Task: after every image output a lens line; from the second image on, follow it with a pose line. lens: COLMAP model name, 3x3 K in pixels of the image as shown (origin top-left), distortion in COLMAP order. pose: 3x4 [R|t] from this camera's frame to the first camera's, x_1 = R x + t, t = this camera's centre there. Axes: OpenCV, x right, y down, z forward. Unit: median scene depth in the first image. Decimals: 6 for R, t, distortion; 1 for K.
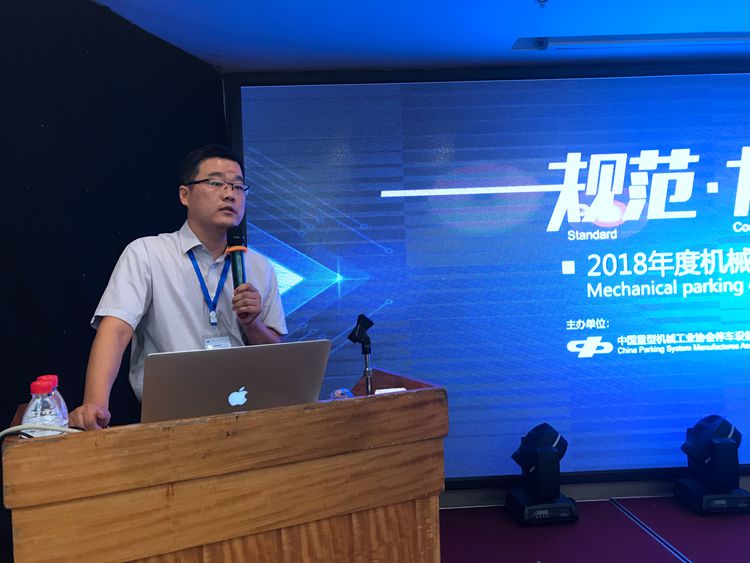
lens RADIAL K [[612.0, 0, 377.6], [0, 612.0, 276.4], [0, 0, 1]] dist [0.003762, 0.028557]
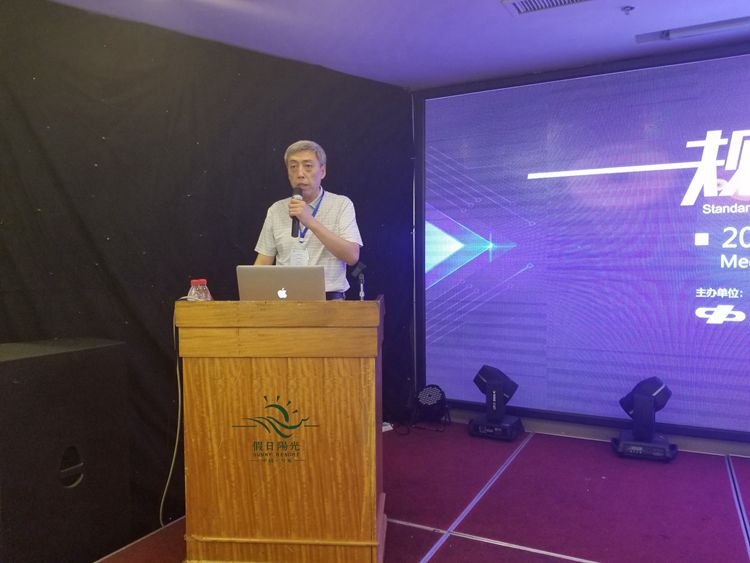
lens RADIAL K [[593.8, 0, 388.9], [0, 593.8, 284.3], [0, 0, 1]] dist [0.044499, -0.061412]
pose [[0.874484, 0.050272, -0.482441, 0.341654], [-0.020087, 0.997515, 0.067533, 0.004330], [0.484638, -0.049366, 0.873321, -0.184260]]
